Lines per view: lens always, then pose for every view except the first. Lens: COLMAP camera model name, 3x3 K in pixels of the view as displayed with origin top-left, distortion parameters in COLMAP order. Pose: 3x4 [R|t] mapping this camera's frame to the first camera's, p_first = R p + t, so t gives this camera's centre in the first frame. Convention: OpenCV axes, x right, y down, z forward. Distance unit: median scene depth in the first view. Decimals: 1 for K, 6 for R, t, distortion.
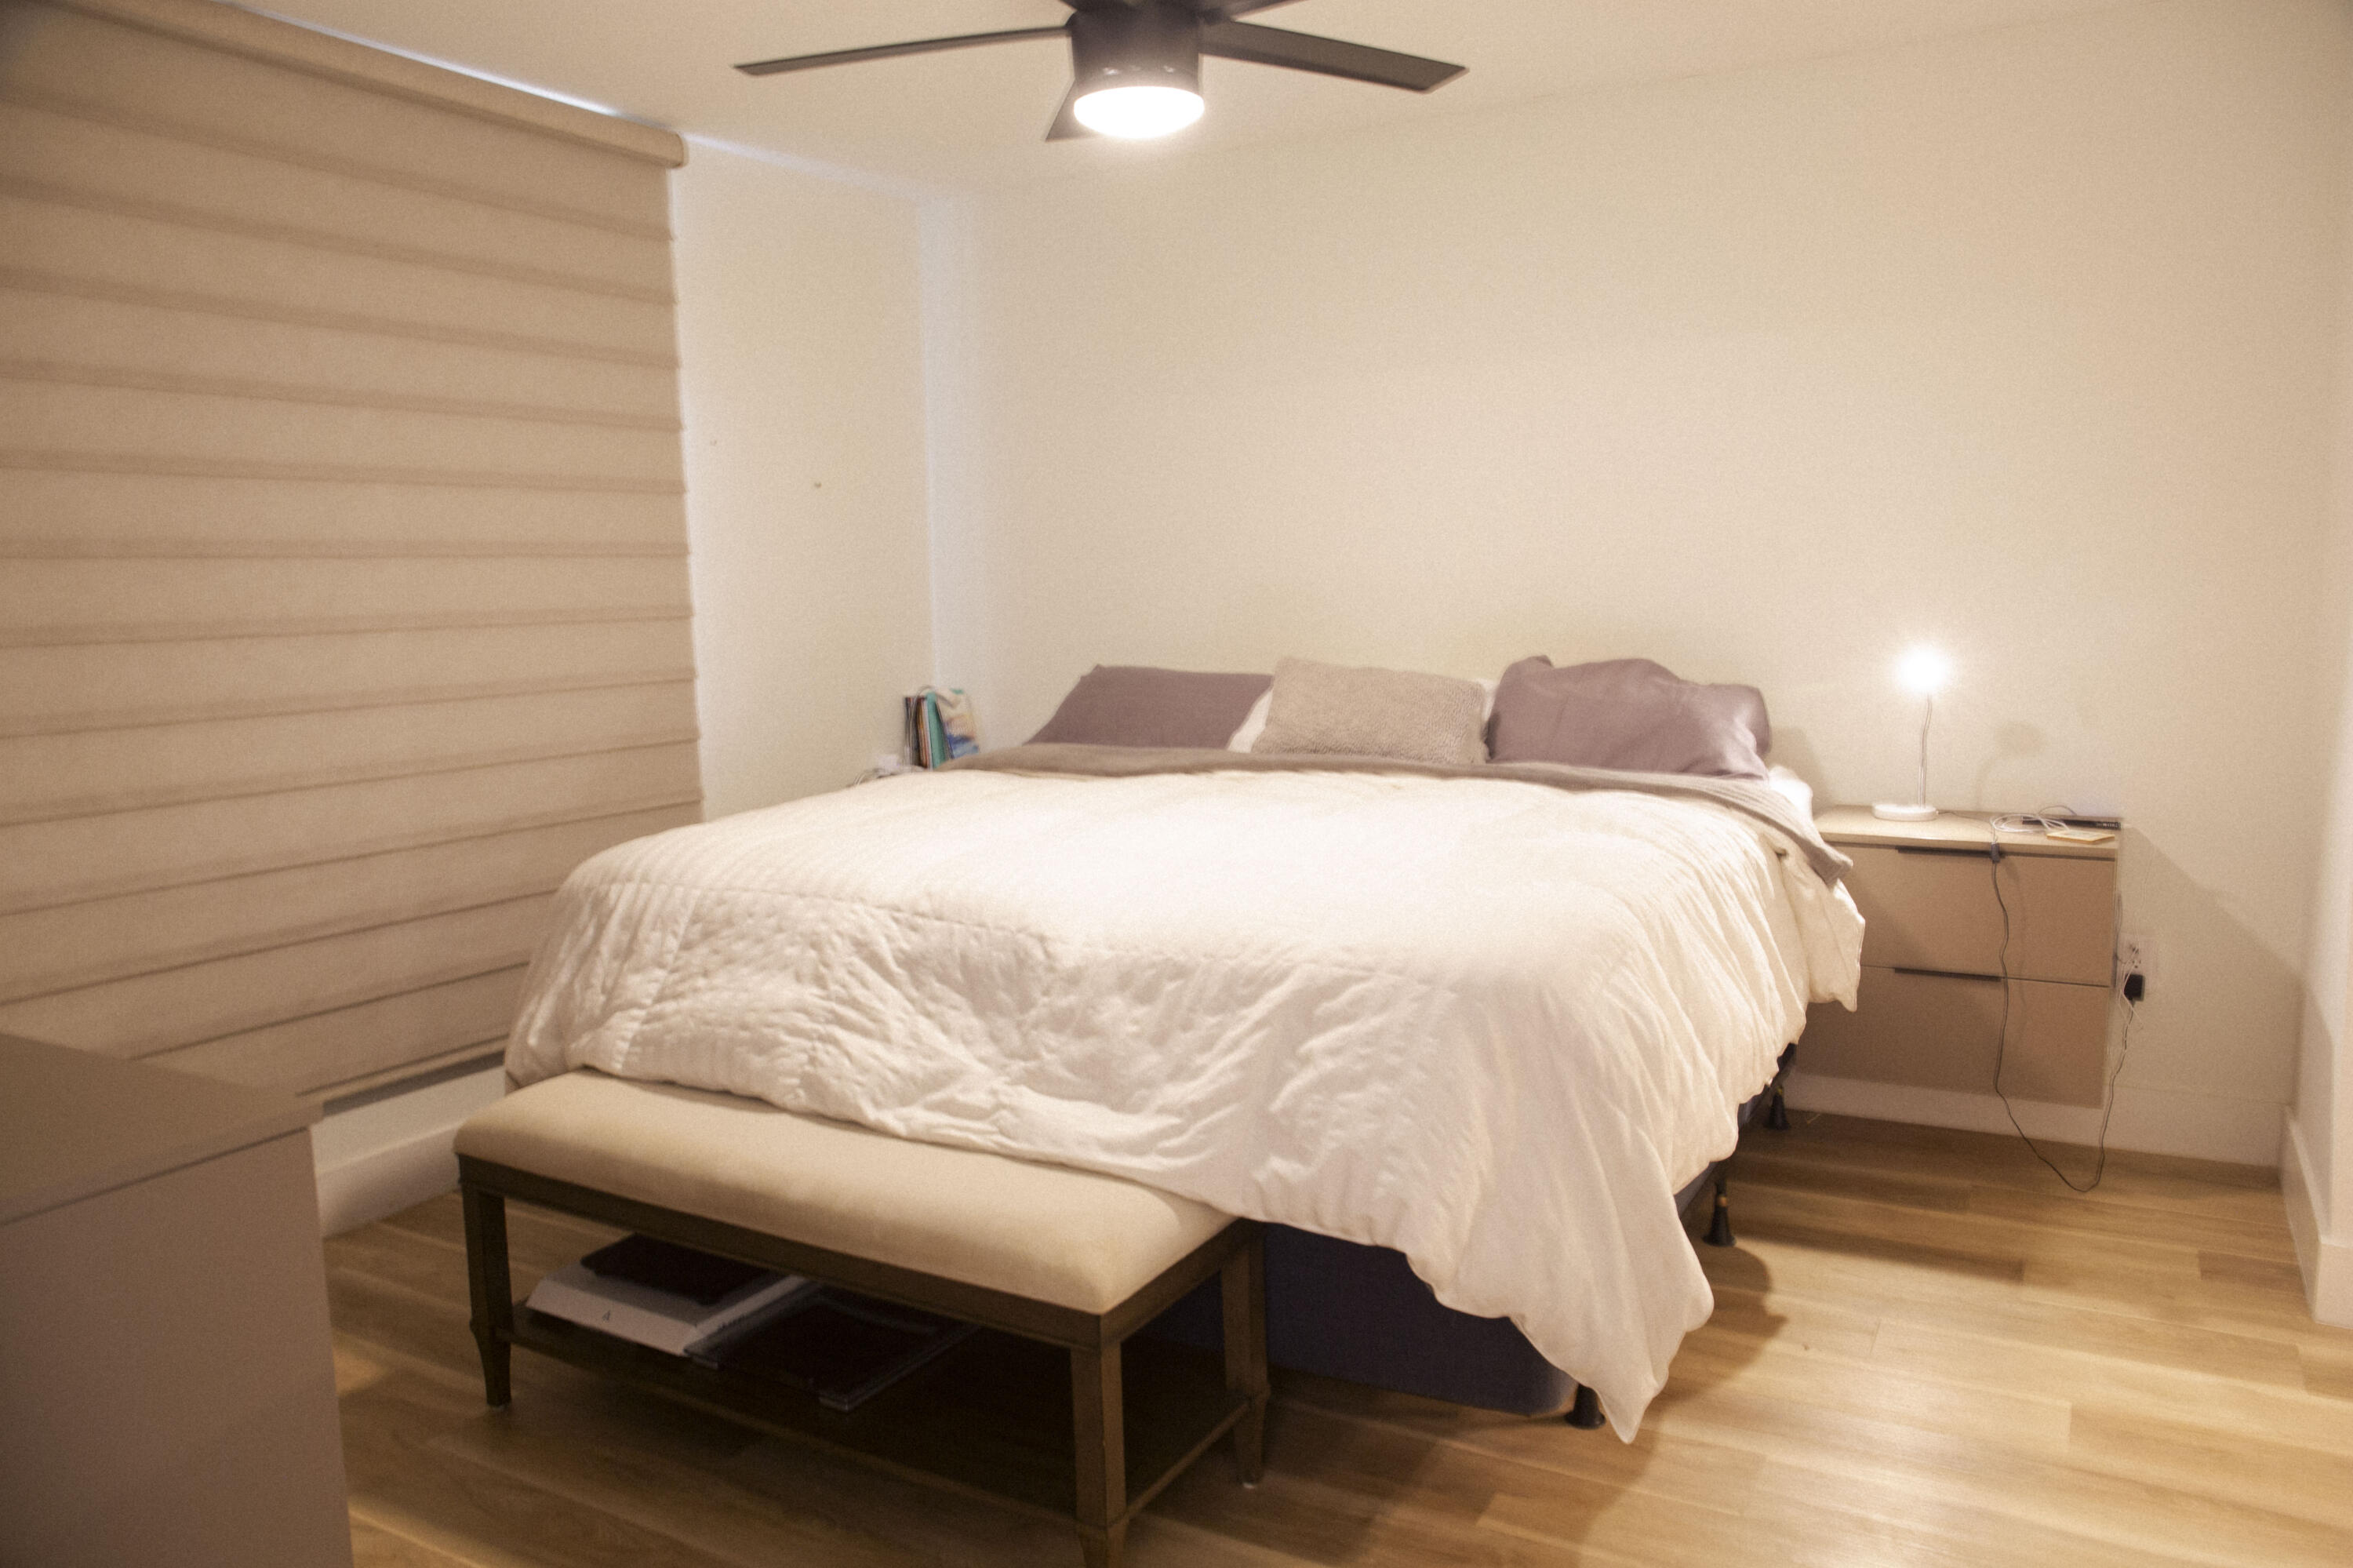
lens RADIAL K [[1682.6, 0, 1177.8], [0, 1682.6, 780.9], [0, 0, 1]] dist [-0.098958, 0.087382]
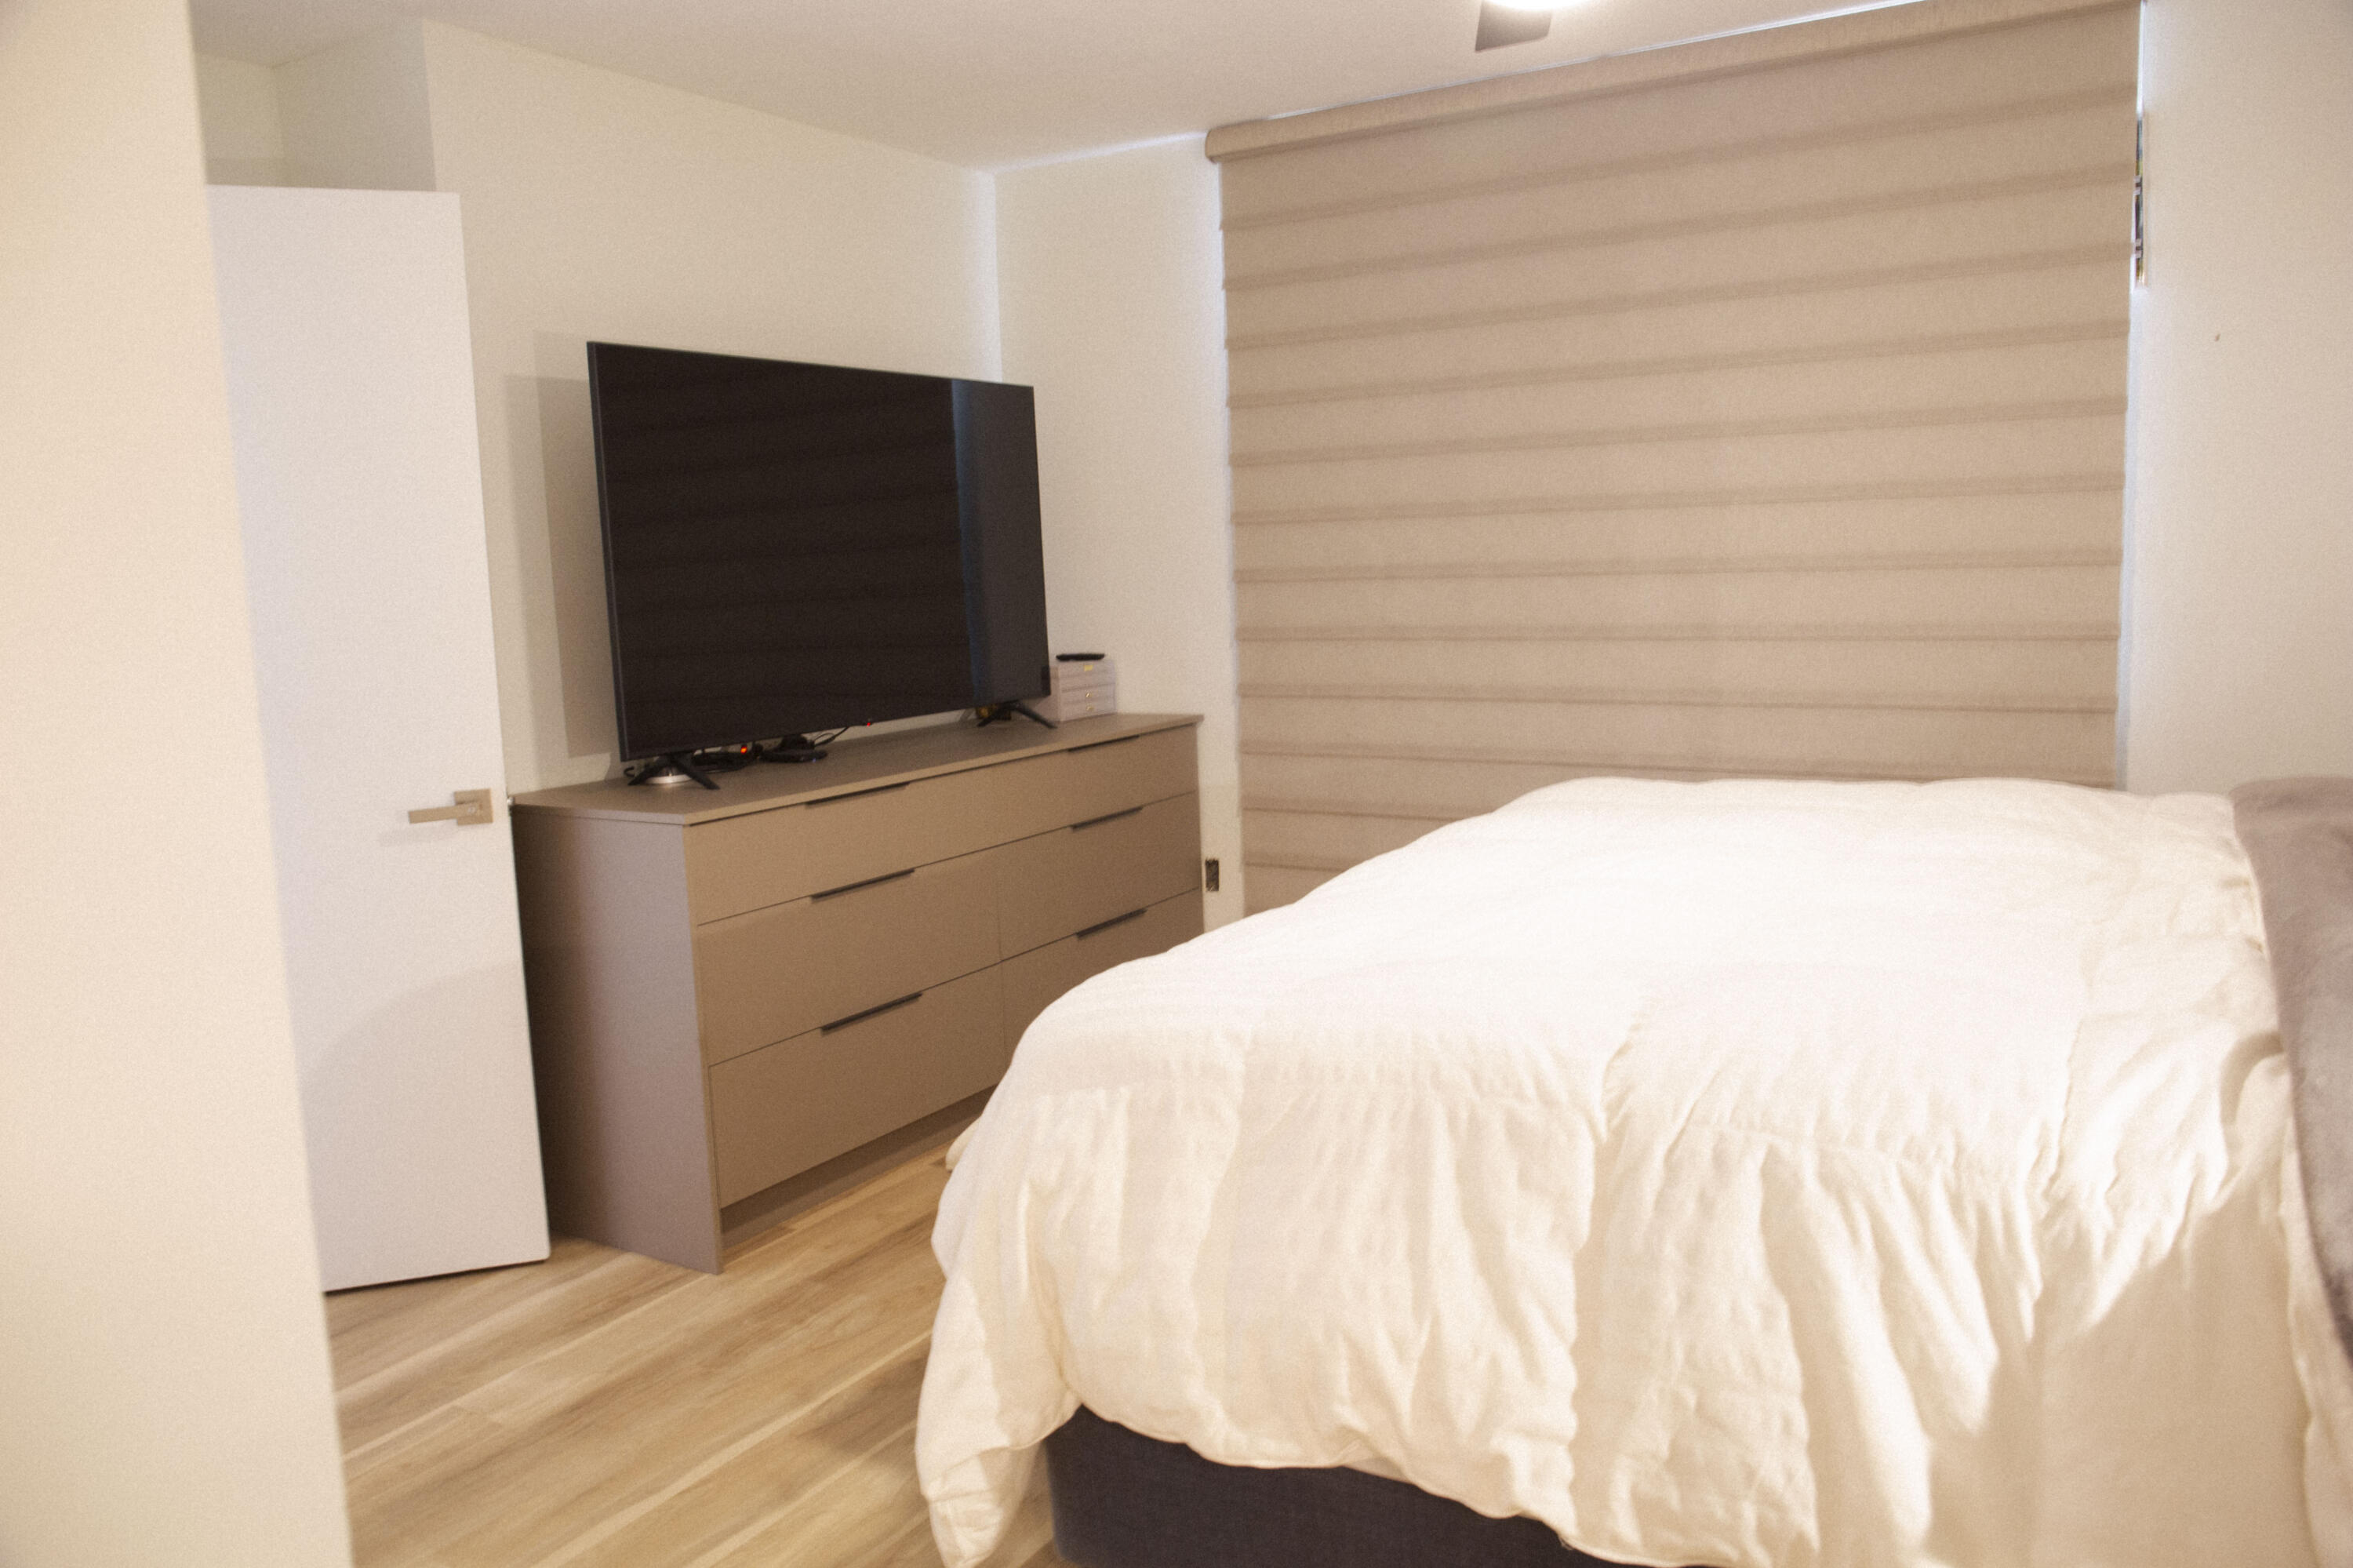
lens RADIAL K [[1682.6, 0, 1177.0], [0, 1682.6, 786.0], [0, 0, 1]] dist [-0.098958, 0.087382]
pose [[-0.015919, 0.160276, -0.986944, 0.540162], [-0.079120, 0.983772, 0.161037, -0.083970], [0.996738, 0.080650, -0.002979, 0.549870]]
